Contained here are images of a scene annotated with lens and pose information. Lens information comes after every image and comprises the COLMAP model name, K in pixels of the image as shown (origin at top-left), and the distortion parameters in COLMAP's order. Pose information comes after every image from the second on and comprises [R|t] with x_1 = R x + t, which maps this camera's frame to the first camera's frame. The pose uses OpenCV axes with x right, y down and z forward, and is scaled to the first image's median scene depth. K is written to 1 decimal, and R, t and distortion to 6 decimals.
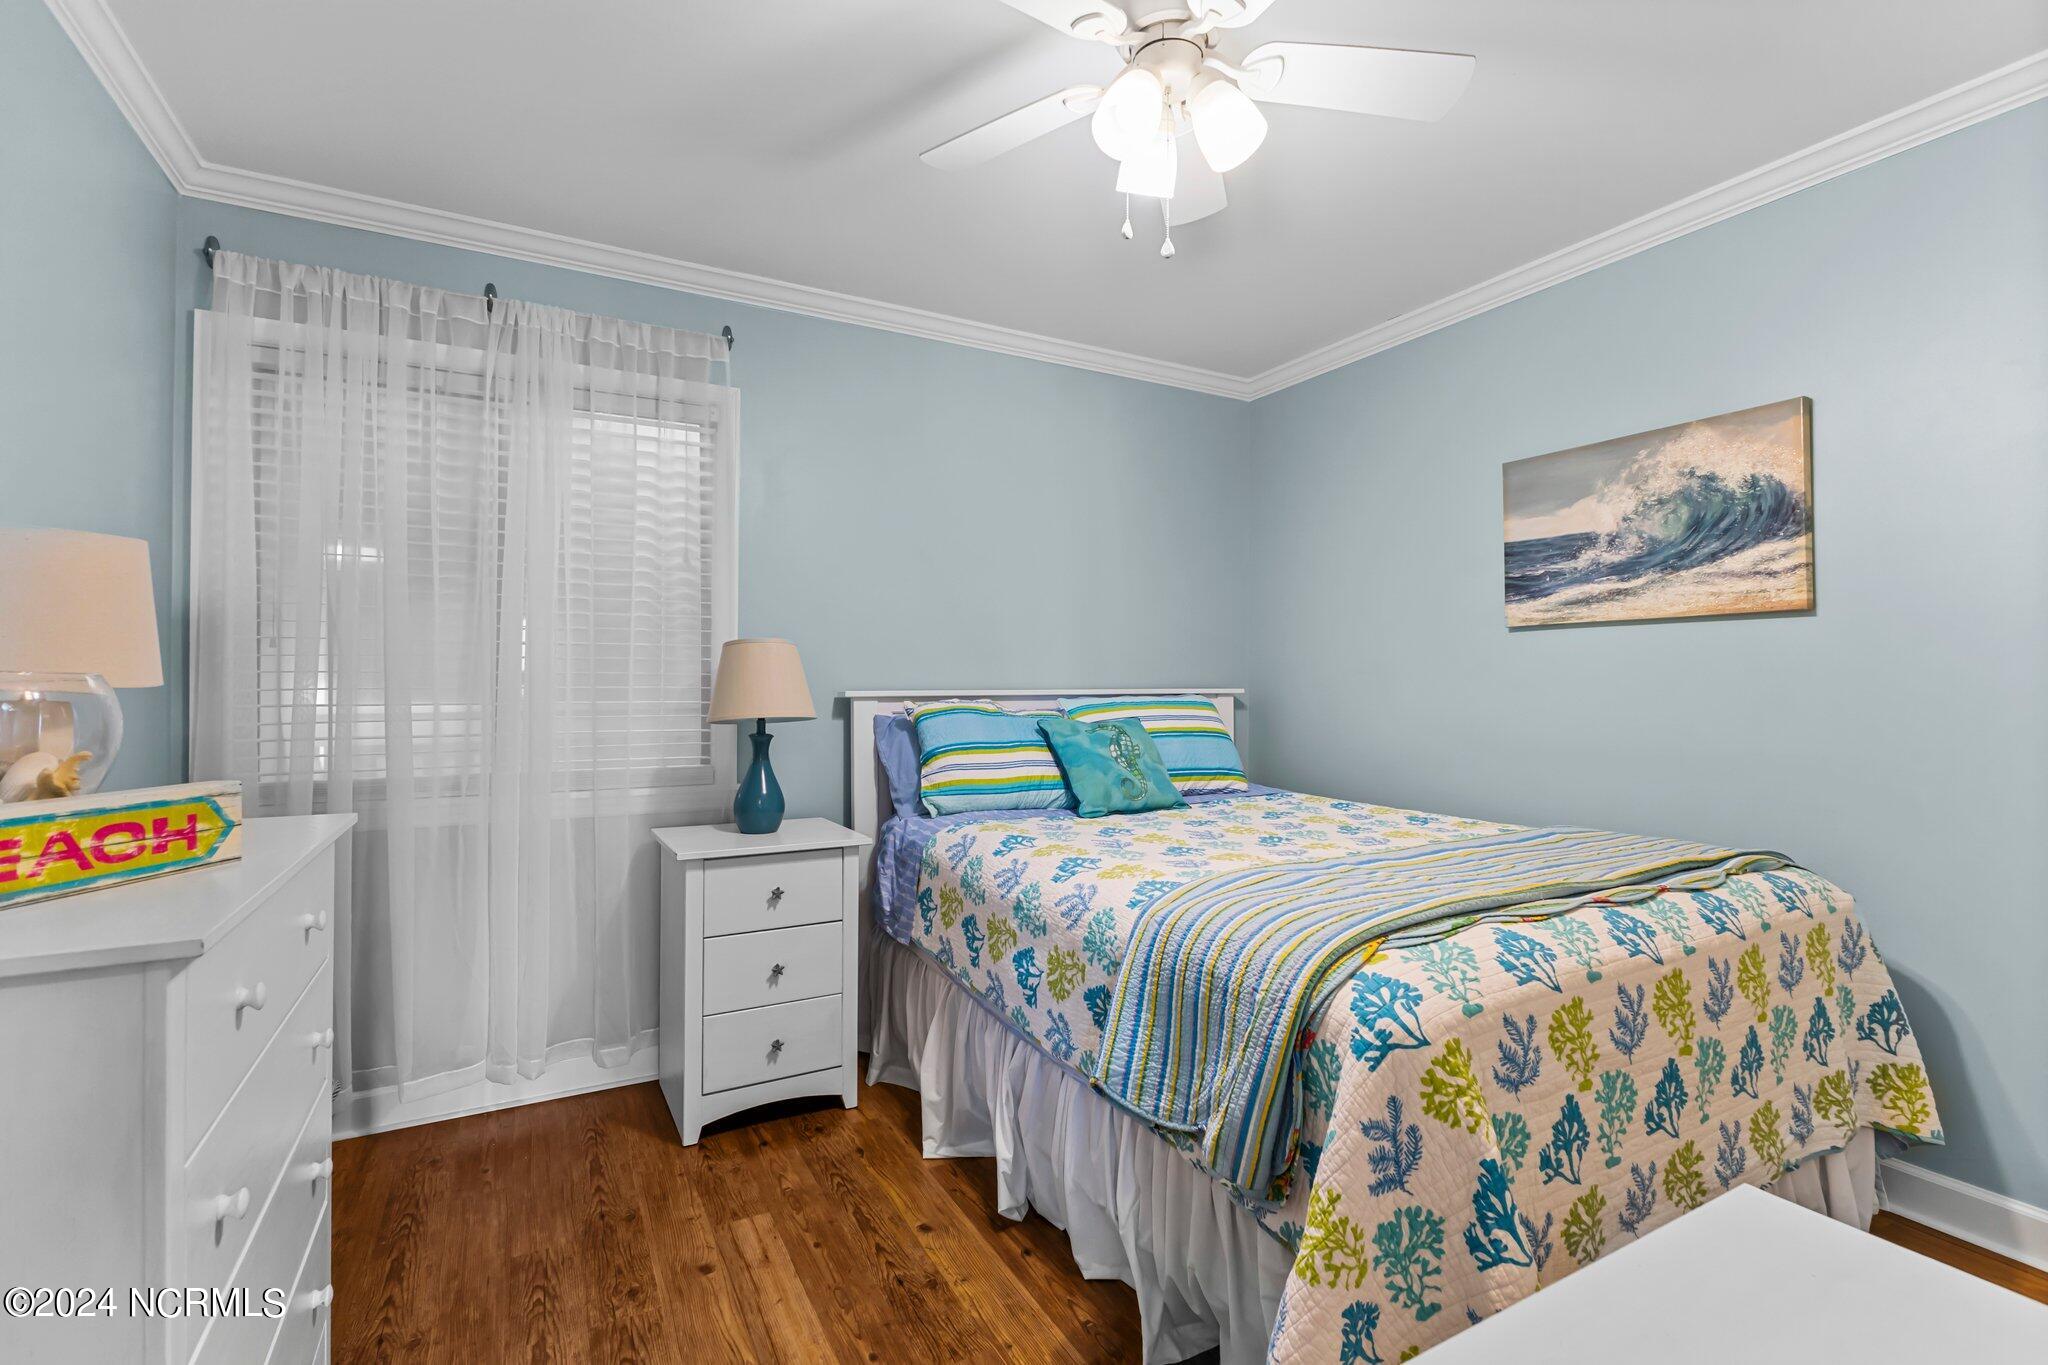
lens RADIAL K [[933.6, 0, 1046.1], [0, 933.6, 685.3], [0, 0, 1]] dist [0.000352, 0.000029]
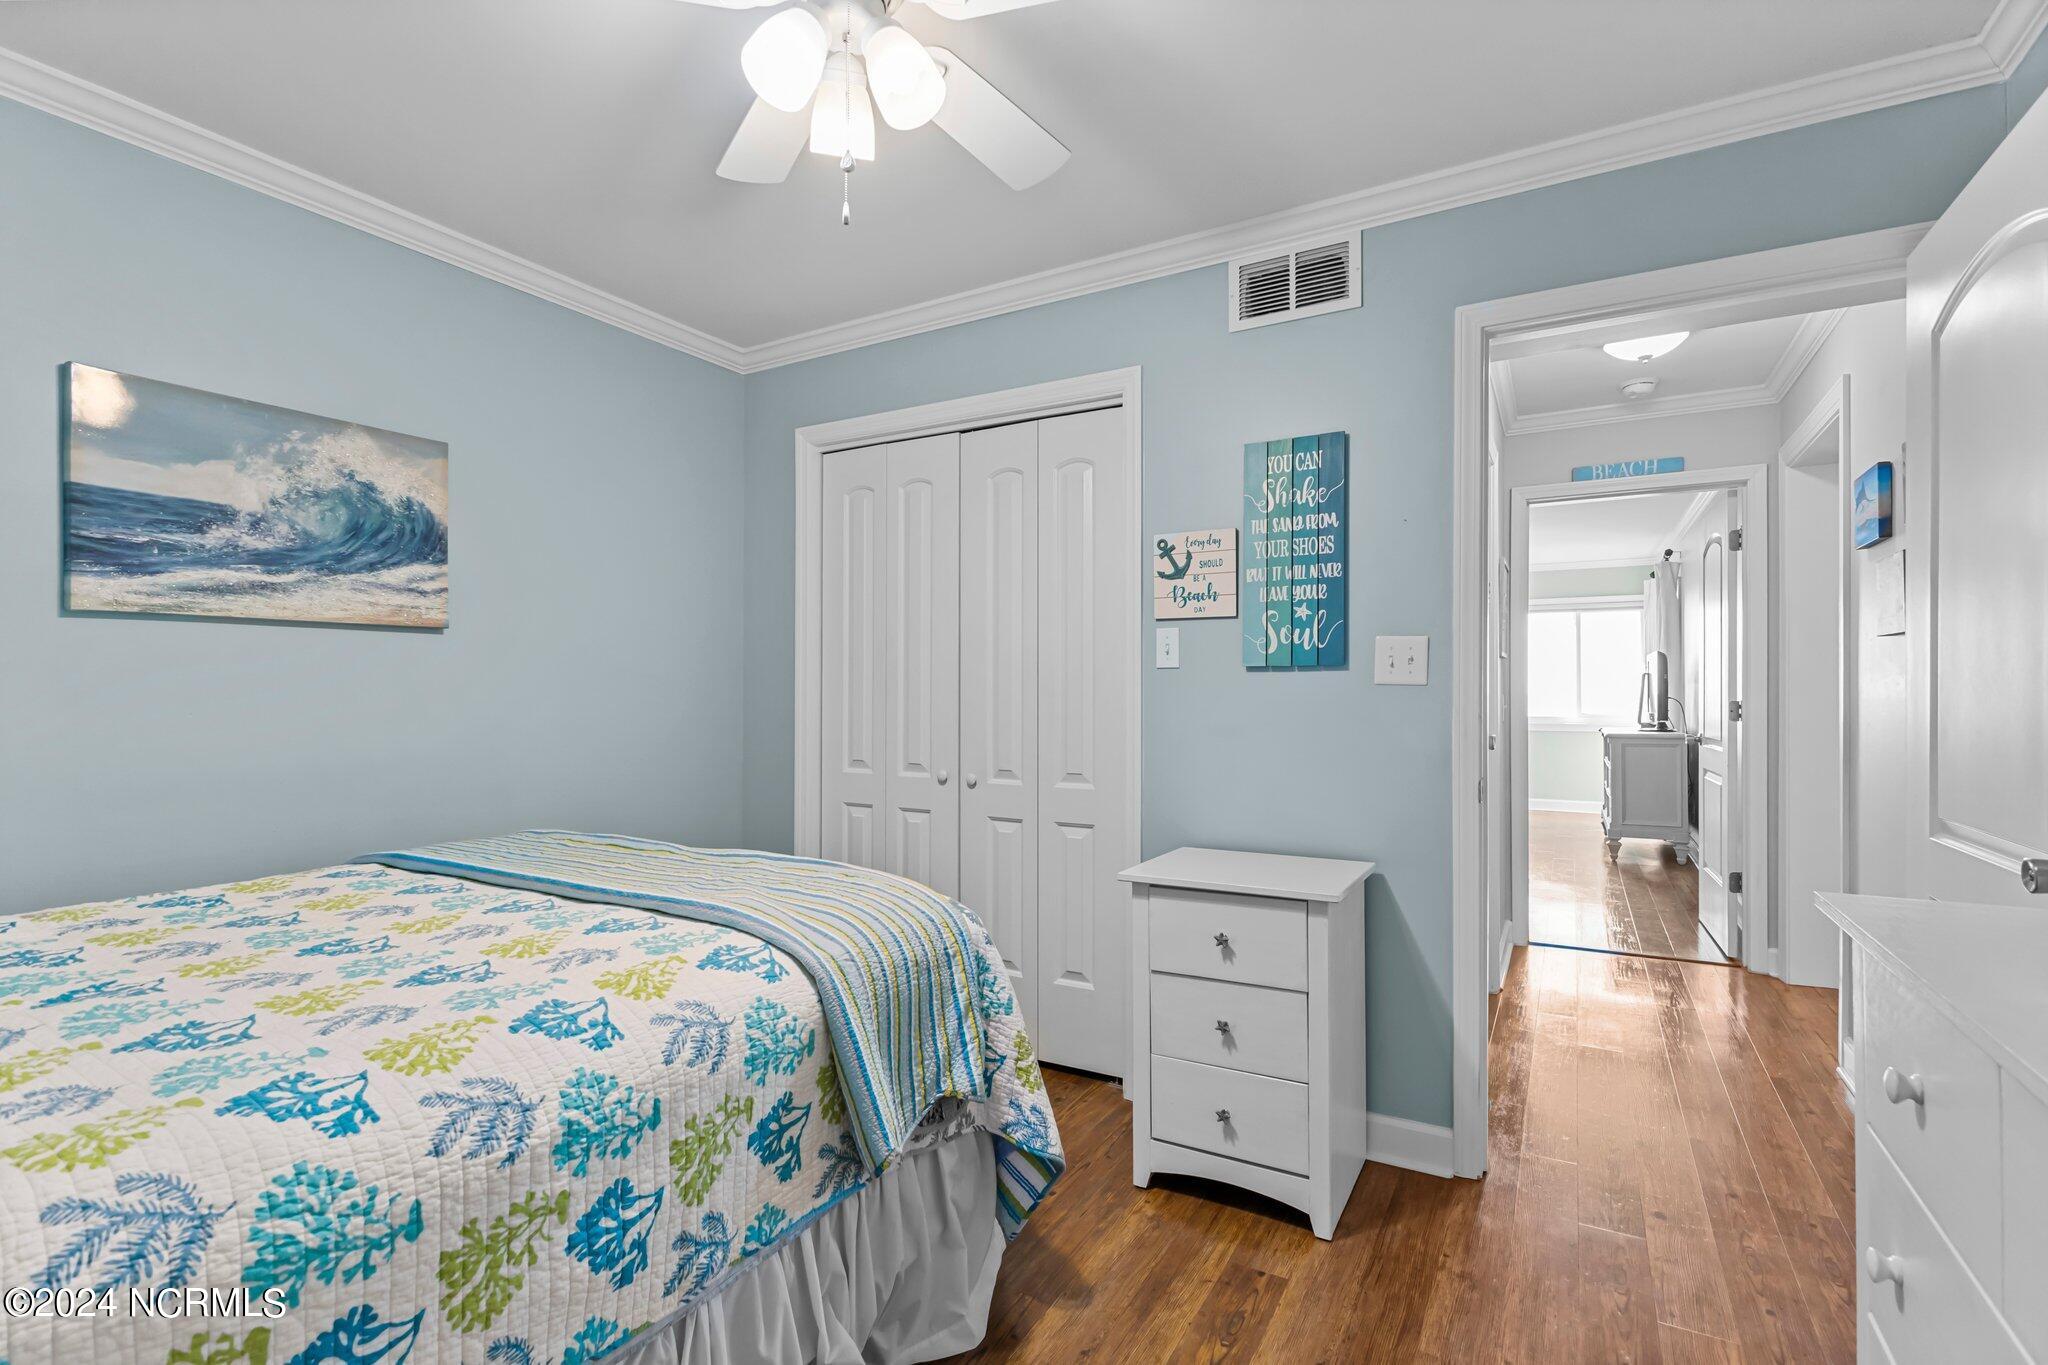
lens RADIAL K [[933.6, 0, 1046.1], [0, 933.6, 685.3], [0, 0, 1]] dist [0.000352, 0.000029]
pose [[-0.520545, 0.004658, 0.853821, -0.505836], [0.004069, 0.999987, -0.002975, -0.004220], [-0.853824, 0.001925, -0.520558, 0.883328]]
